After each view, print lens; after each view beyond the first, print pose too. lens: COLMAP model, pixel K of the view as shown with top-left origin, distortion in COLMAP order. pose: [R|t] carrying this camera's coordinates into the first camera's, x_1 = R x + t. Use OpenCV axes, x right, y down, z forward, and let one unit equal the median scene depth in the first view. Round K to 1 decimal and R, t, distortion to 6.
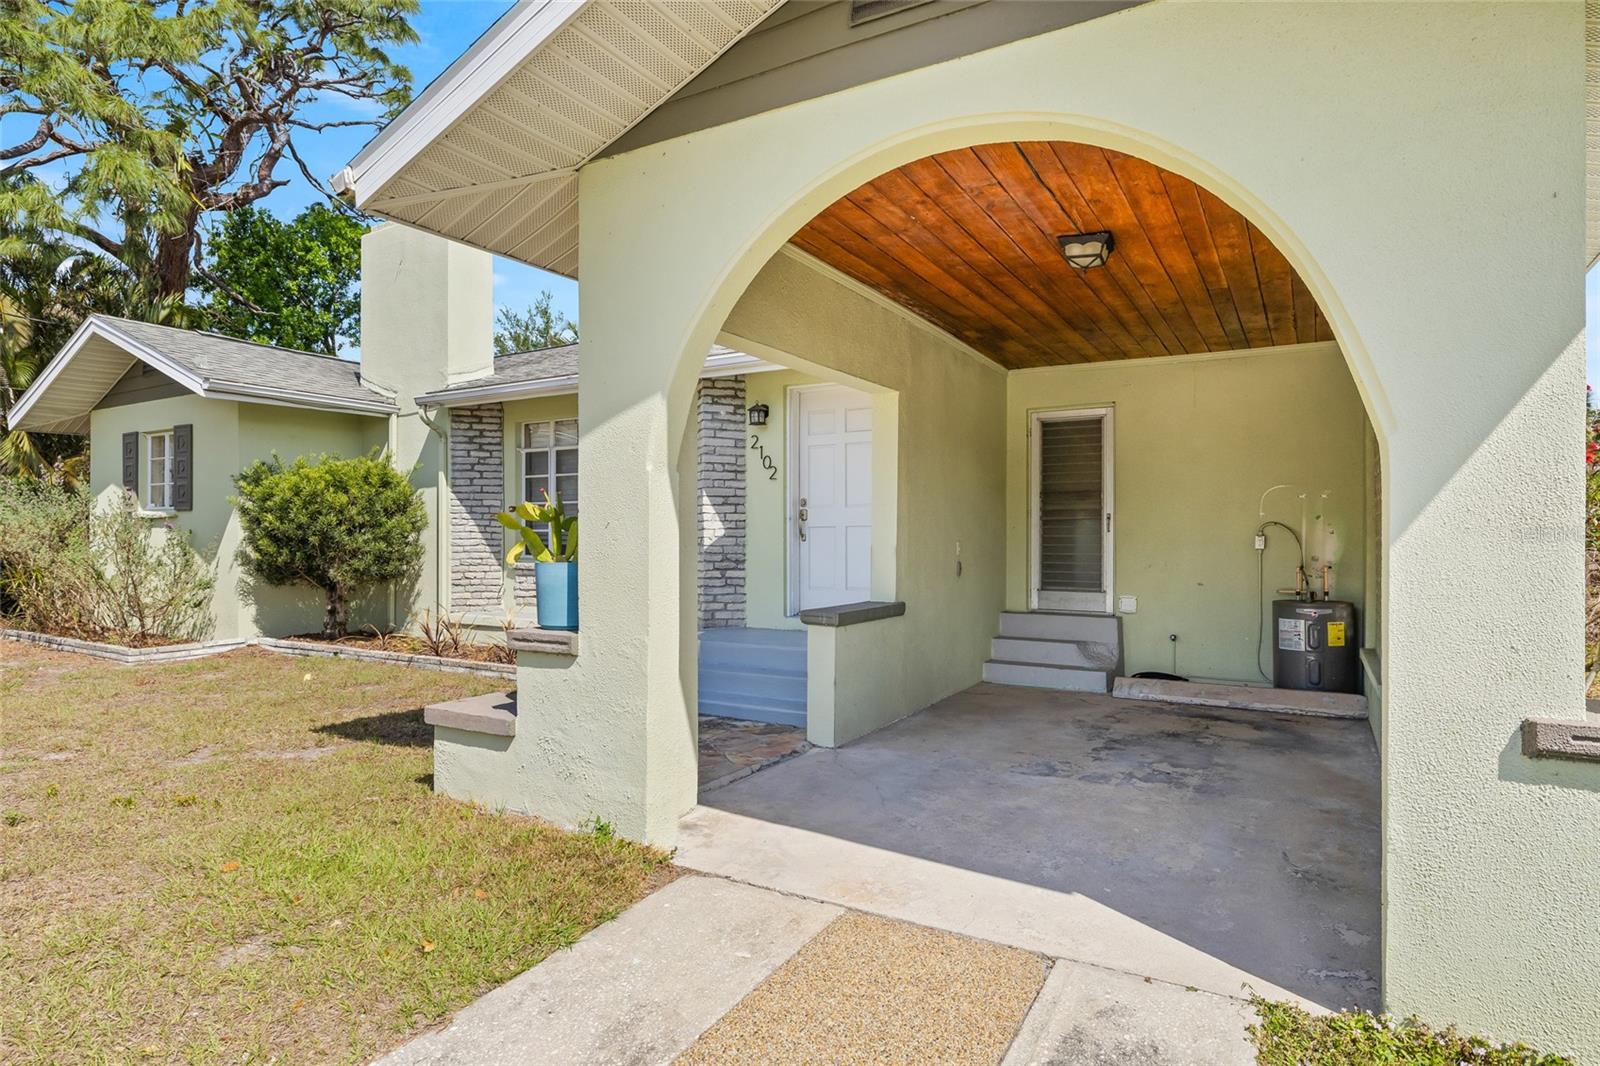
lens RADIAL K [[882.3, 0, 800.0], [0, 882.3, 533.0], [0, 0, 1]] dist [-0.003053, -0.000089]
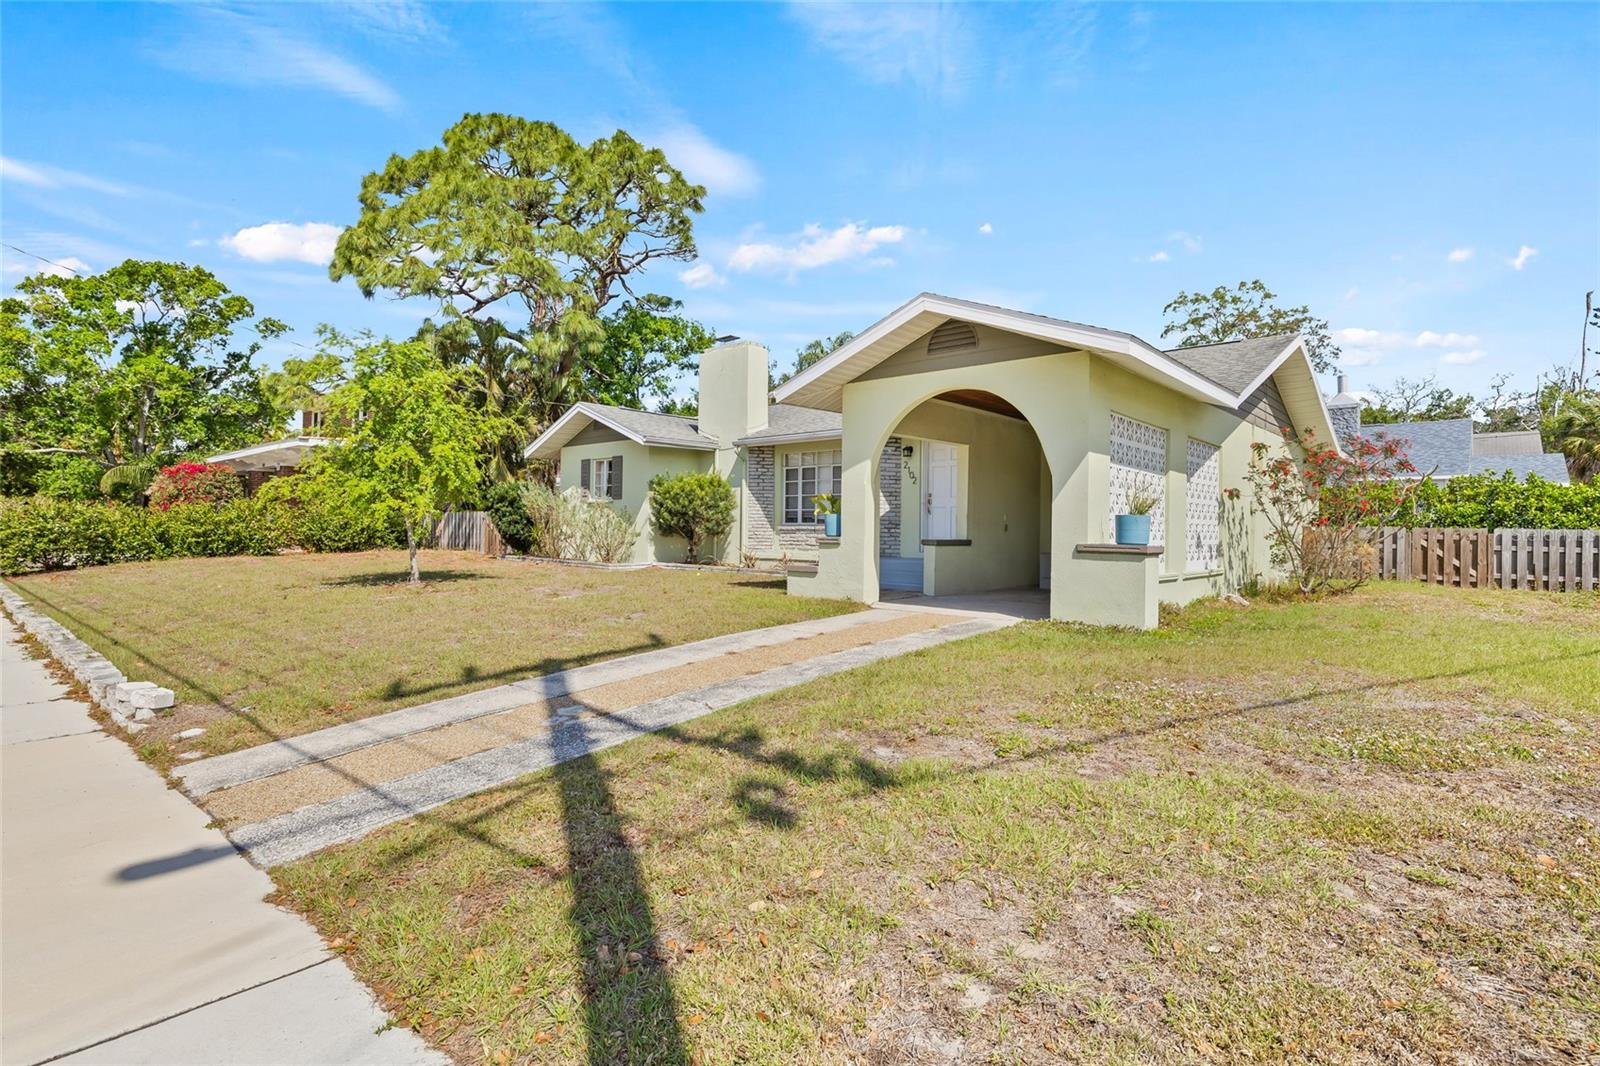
lens RADIAL K [[816.0, 0, 779.4], [0, 816.0, 527.7], [0, 0, 1]] dist [-0.002019, -0.000108]
pose [[0.975170, 0.010317, -0.221216, 0.080021], [-0.009956, 0.999947, 0.002745, 0.036930], [0.221232, -0.000474, 0.975221, -0.864489]]
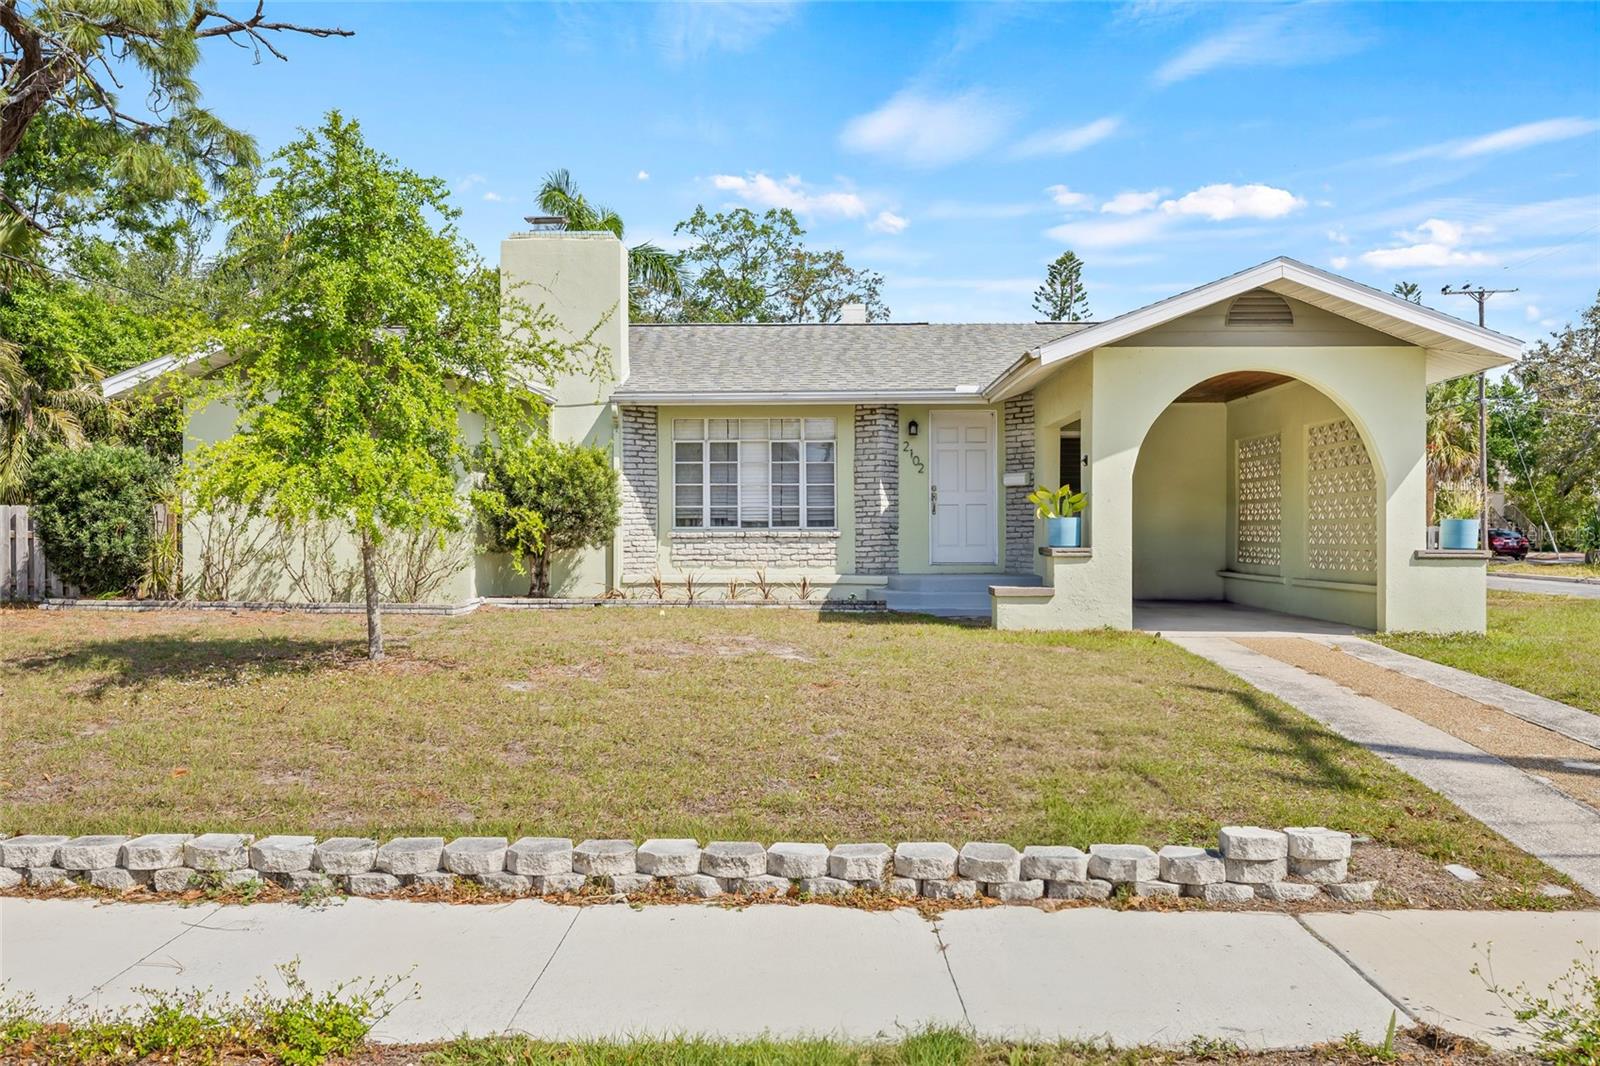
lens RADIAL K [[1255.9, 0, 800.0], [0, 1255.9, 533.0], [0, 0, 1]] dist [0.013753, -0.001828]
pose [[0.872062, -0.003820, 0.489380, -1.214383], [-0.000318, 0.999965, 0.008373, 0.022743], [-0.489394, -0.007458, 0.872031, -0.723089]]
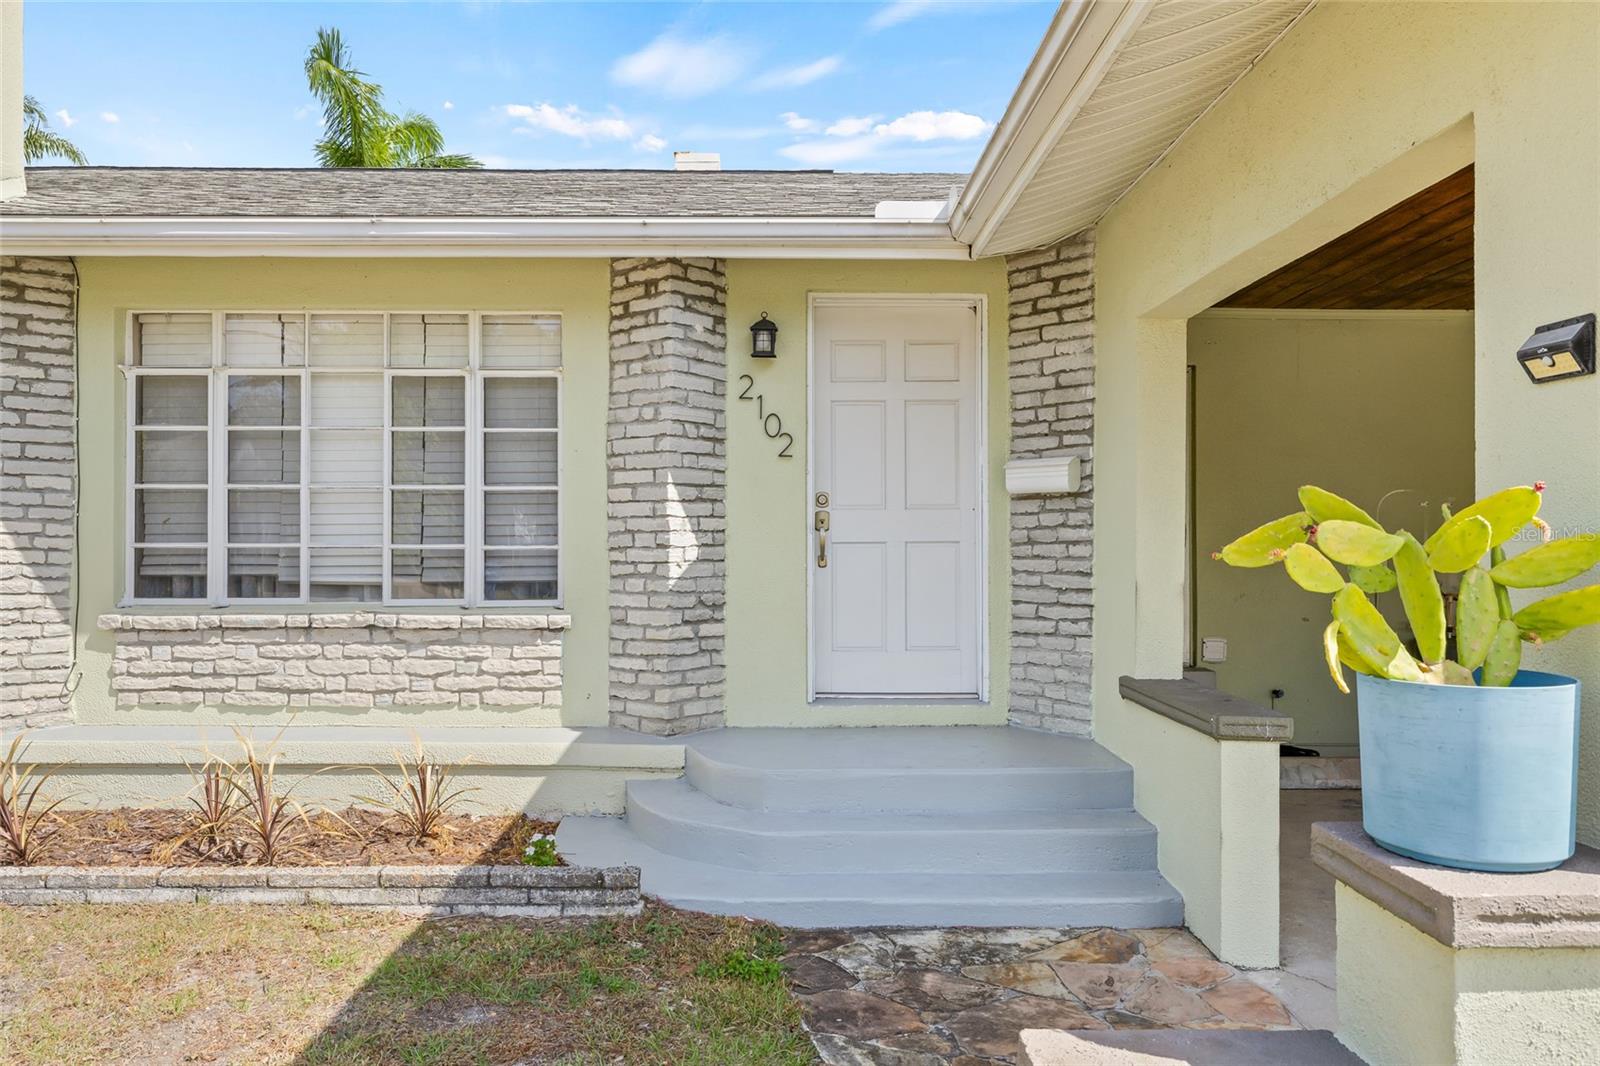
lens RADIAL K [[1135.3, 0, 800.0], [0, 1135.3, 533.0], [0, 0, 1]] dist [-0.000554, -0.004404]
pose [[0.856040, 0.003605, 0.516897, -0.383816], [-0.004873, 0.999988, 0.001097, -0.013636], [-0.516887, -0.003458, 0.856047, 0.377264]]
